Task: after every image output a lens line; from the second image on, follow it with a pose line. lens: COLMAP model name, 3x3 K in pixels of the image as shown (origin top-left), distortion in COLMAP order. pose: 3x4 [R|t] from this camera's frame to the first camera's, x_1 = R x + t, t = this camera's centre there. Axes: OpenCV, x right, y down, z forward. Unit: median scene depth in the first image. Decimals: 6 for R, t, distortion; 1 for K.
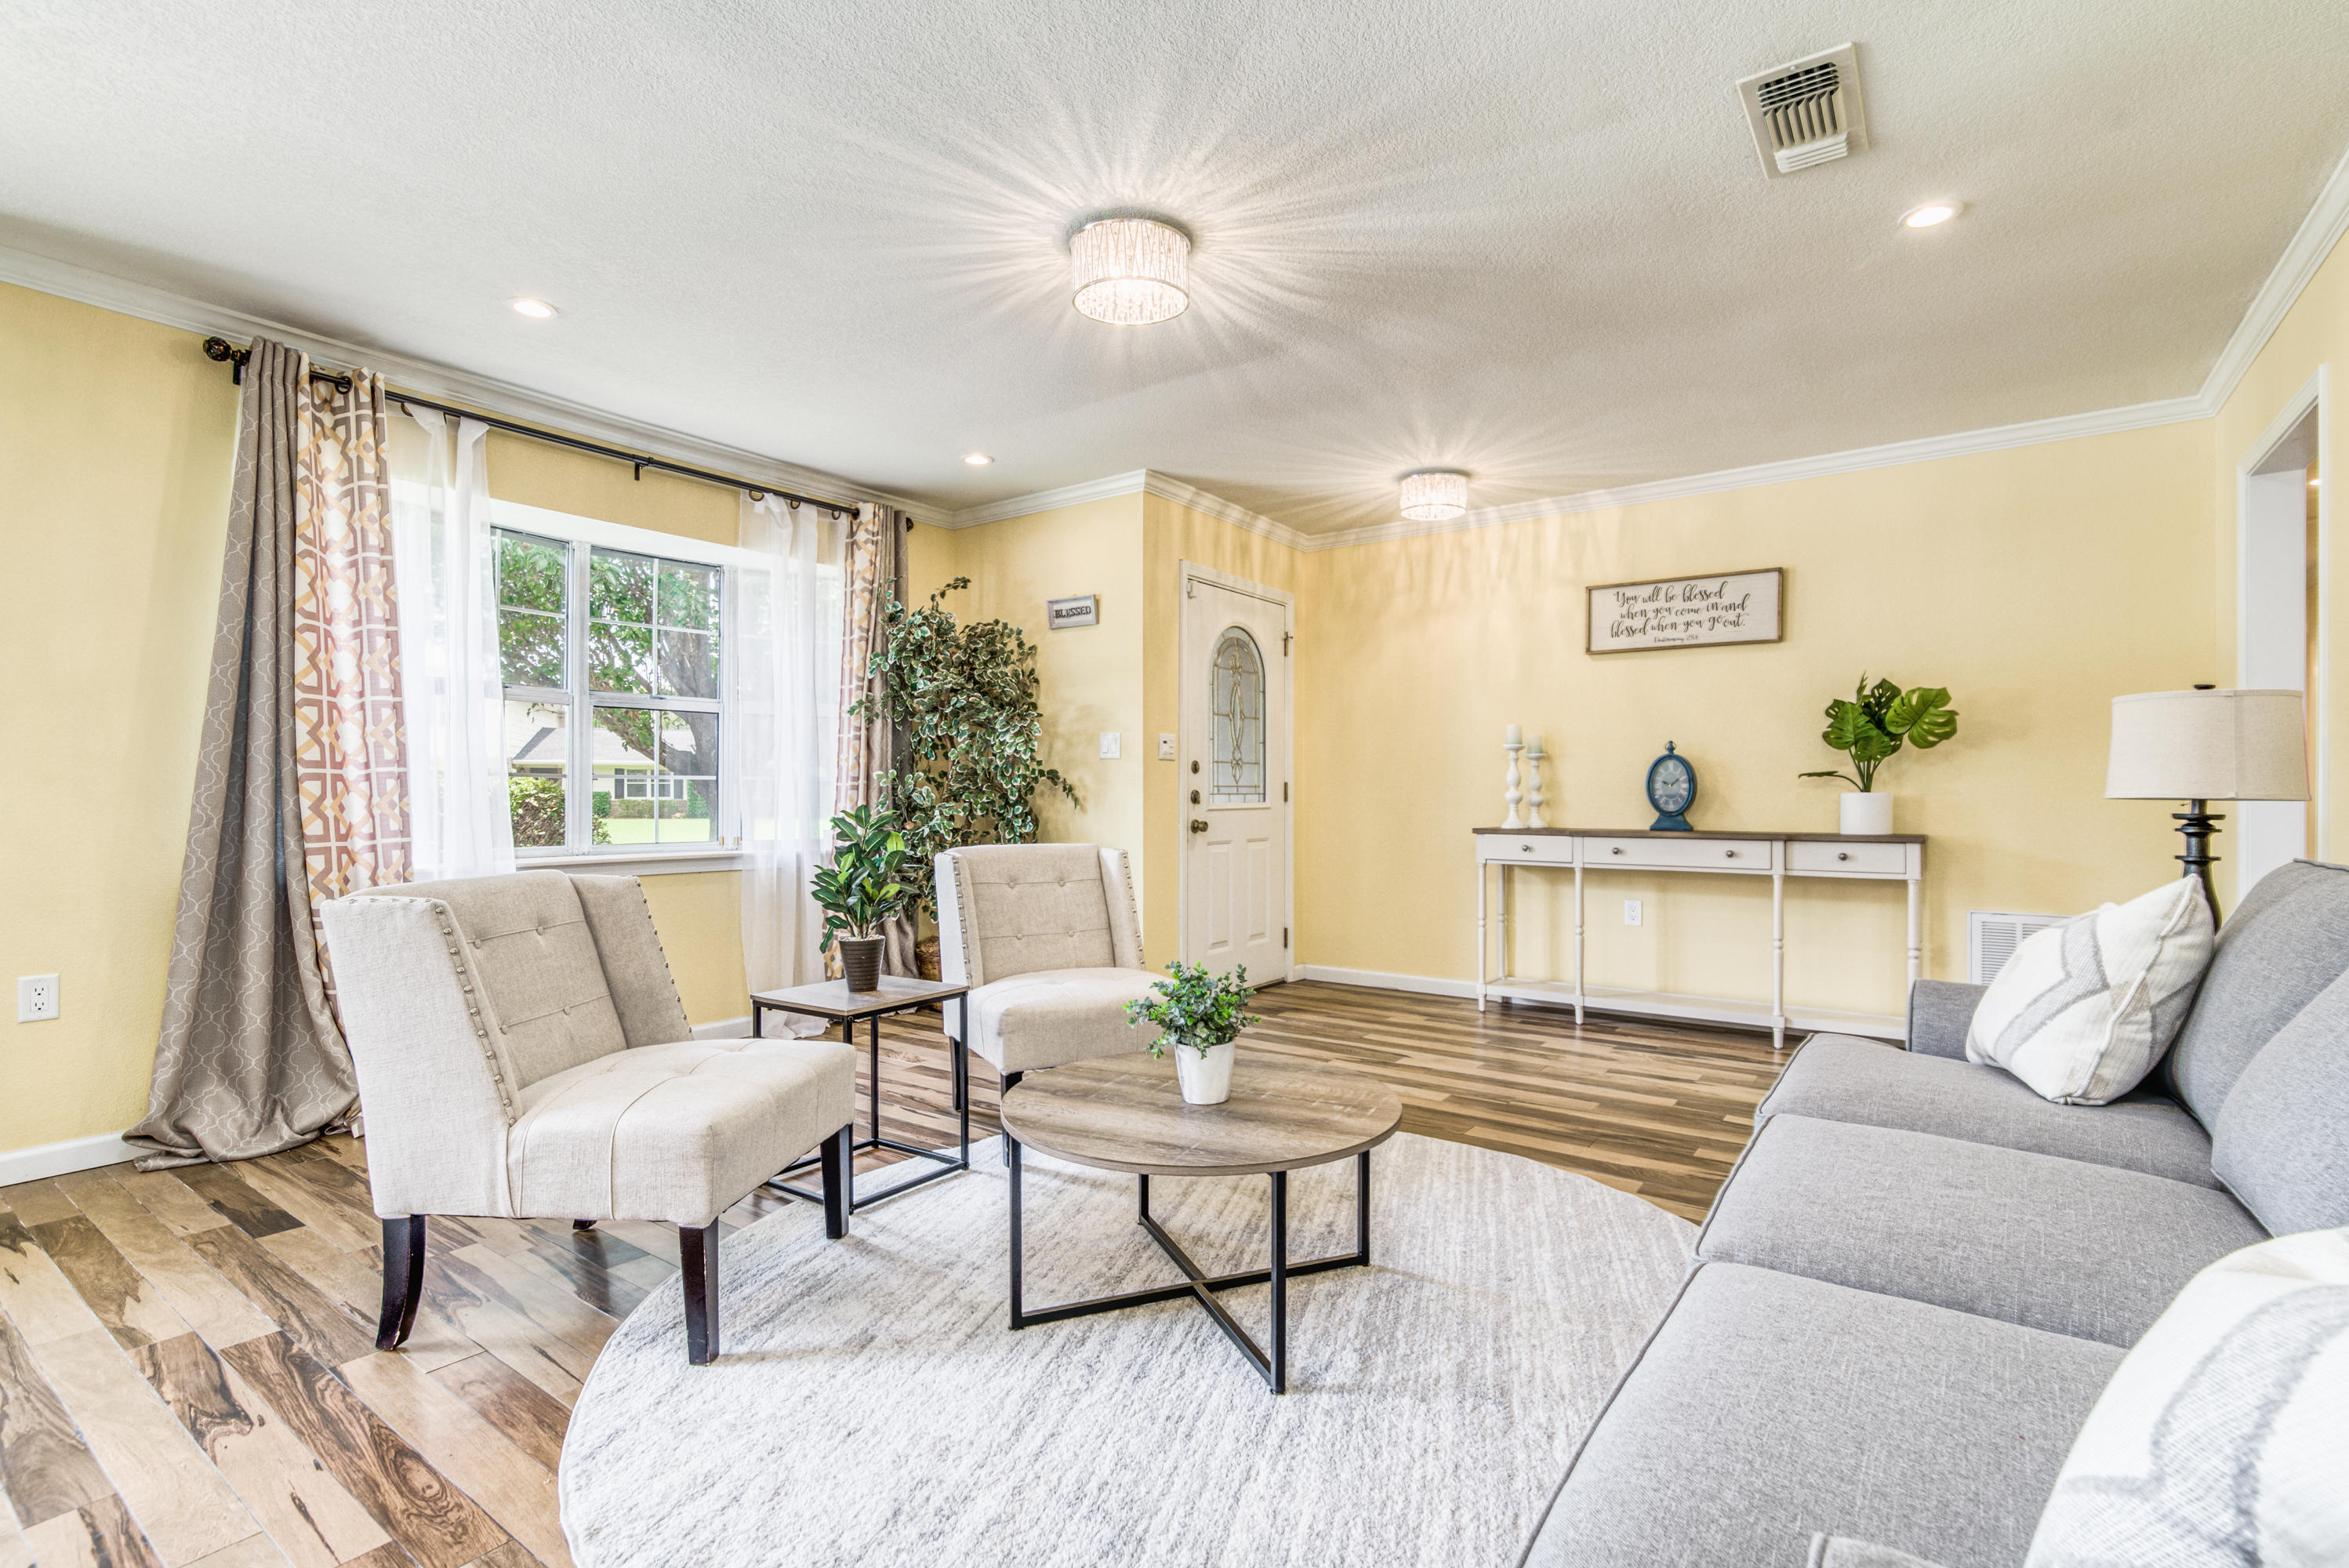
lens RADIAL K [[1074.0, 0, 1211.1], [0, 1074.0, 800.1], [0, 0, 1]] dist [-0.006387, 0.002442]
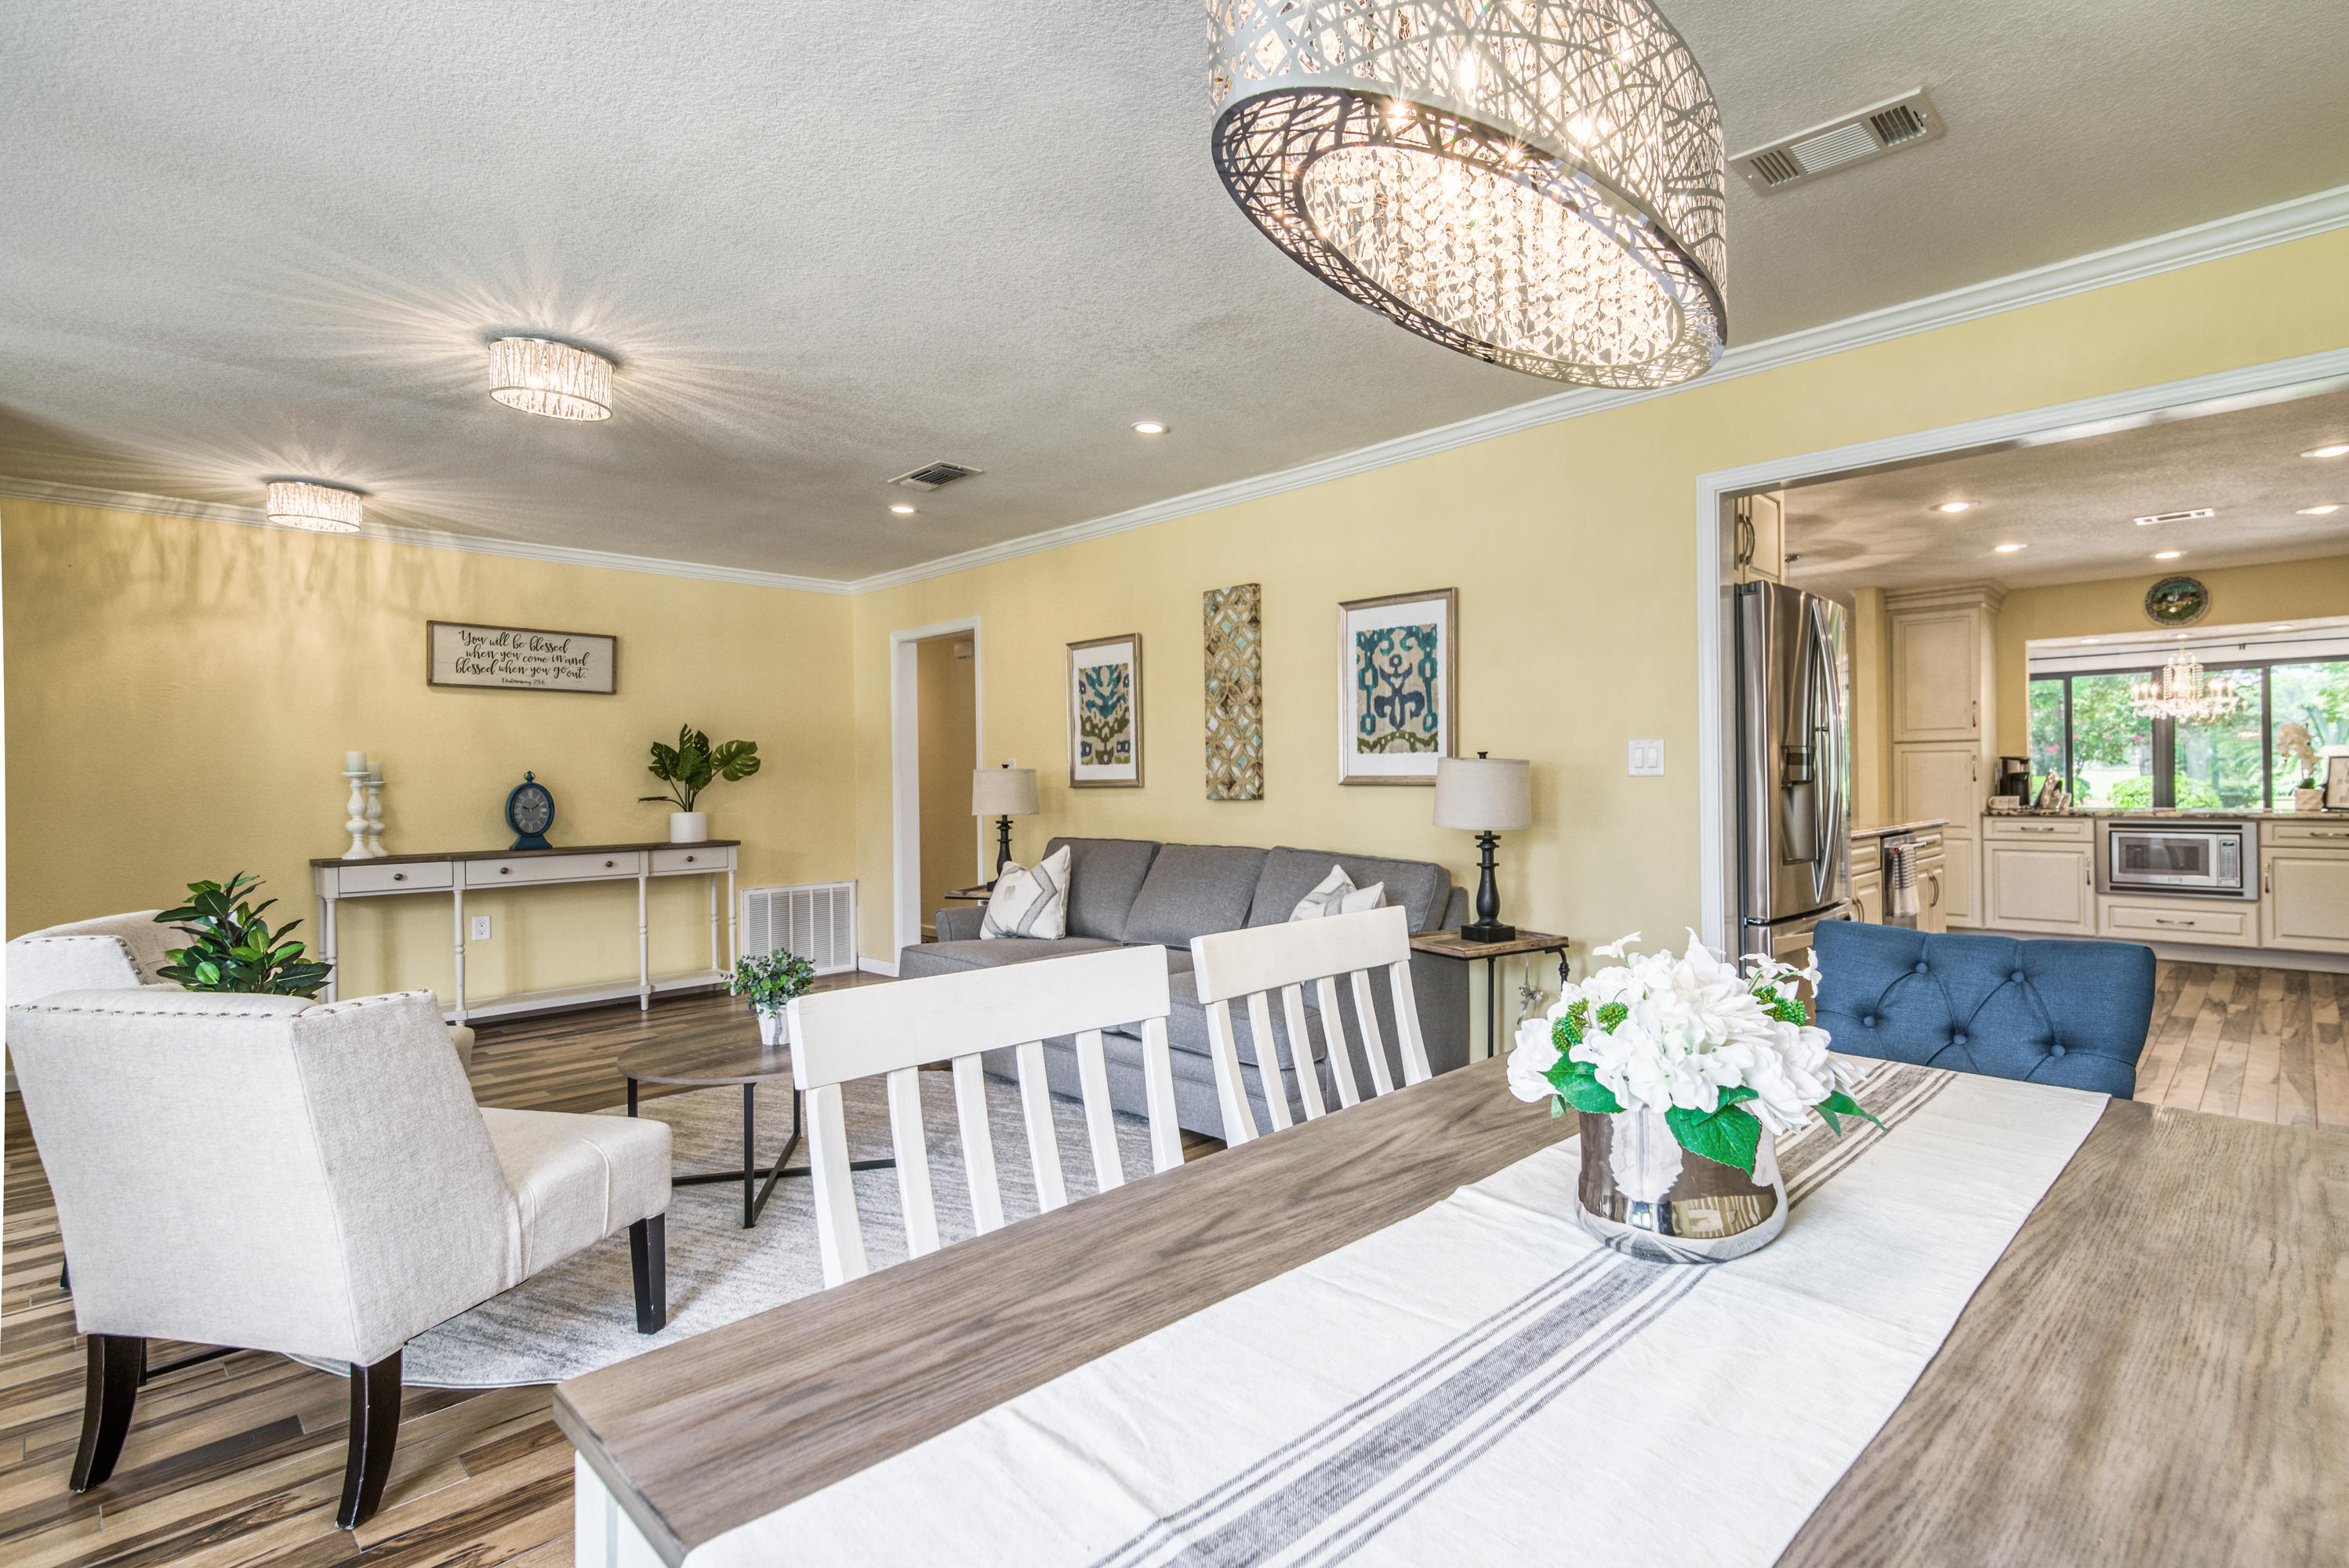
lens RADIAL K [[1074.0, 0, 1280.5], [0, 1074.0, 780.0], [0, 0, 1]] dist [-0.006387, 0.002442]
pose [[0.130674, -0.000074, 0.991425, -0.603623], [0.019510, 0.999807, -0.002497, -0.027773], [-0.991233, 0.019669, 0.130650, 0.056307]]
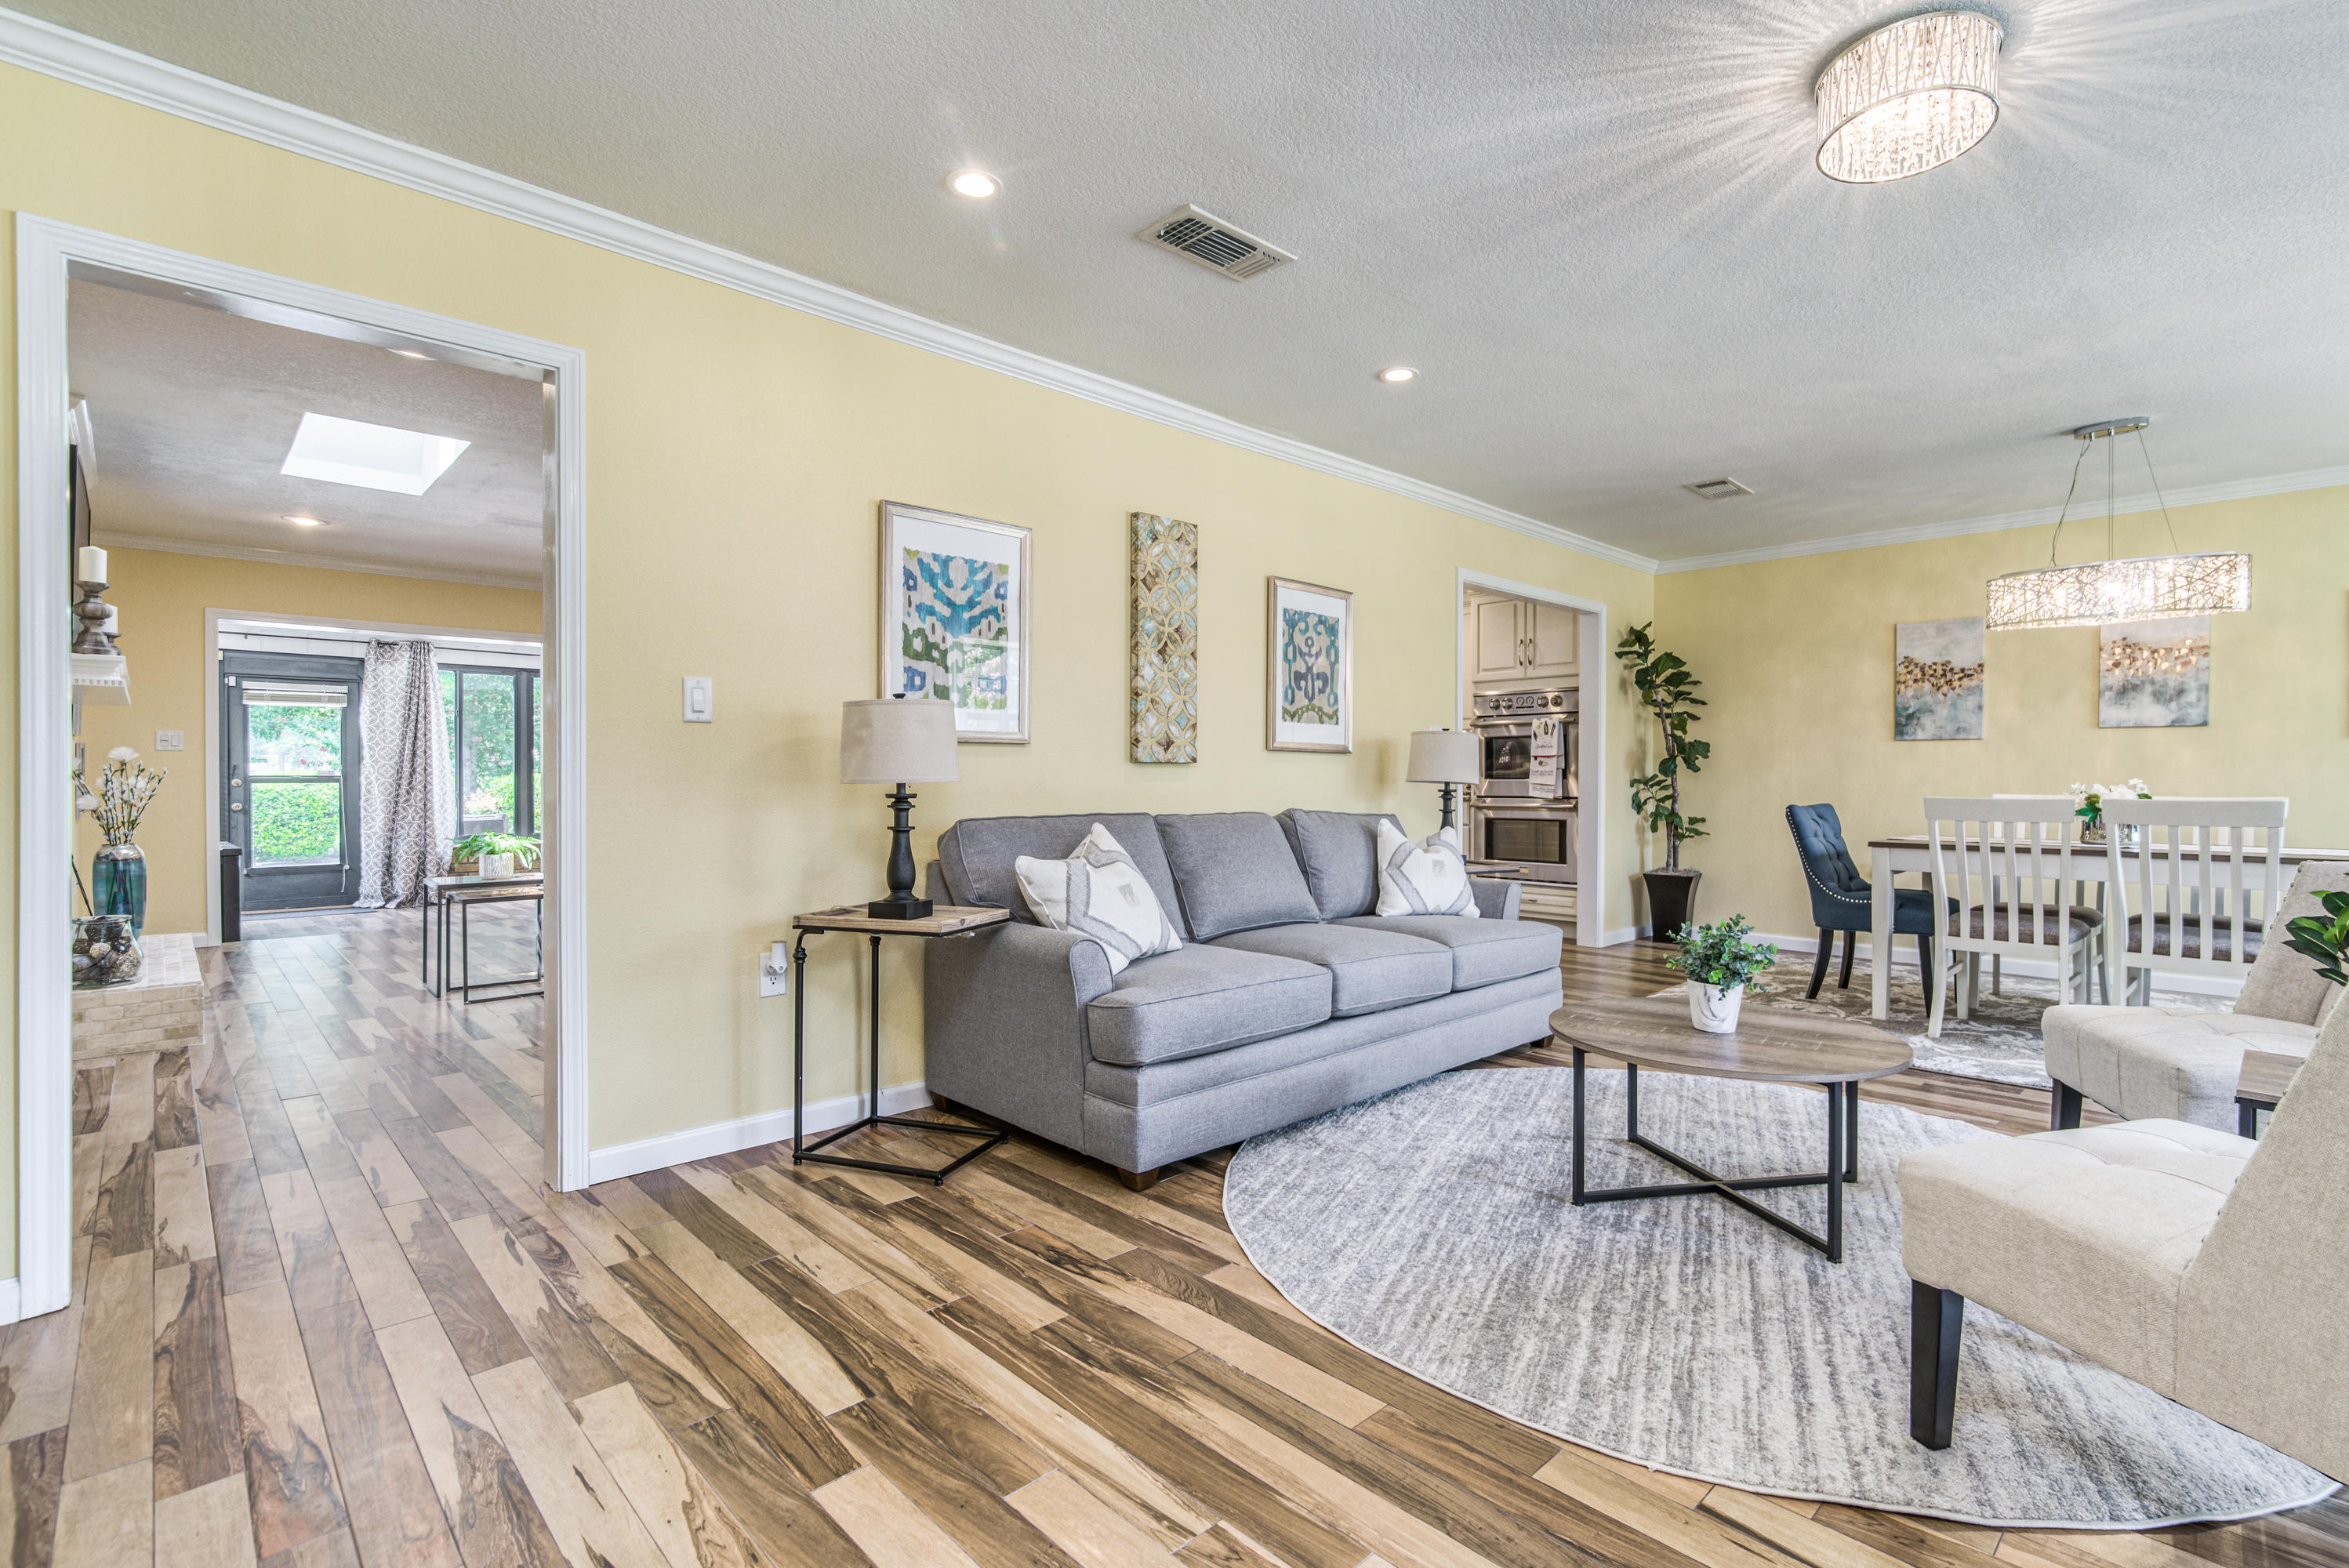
lens RADIAL K [[1074.0, 0, 1205.2], [0, 1074.0, 787.0], [0, 0, 1]] dist [-0.006387, 0.002442]
pose [[-0.979978, -0.001625, 0.199100, 0.143801], [0.001559, 0.999873, 0.015831, -0.008206], [-0.199101, 0.015825, -0.979851, 1.028193]]
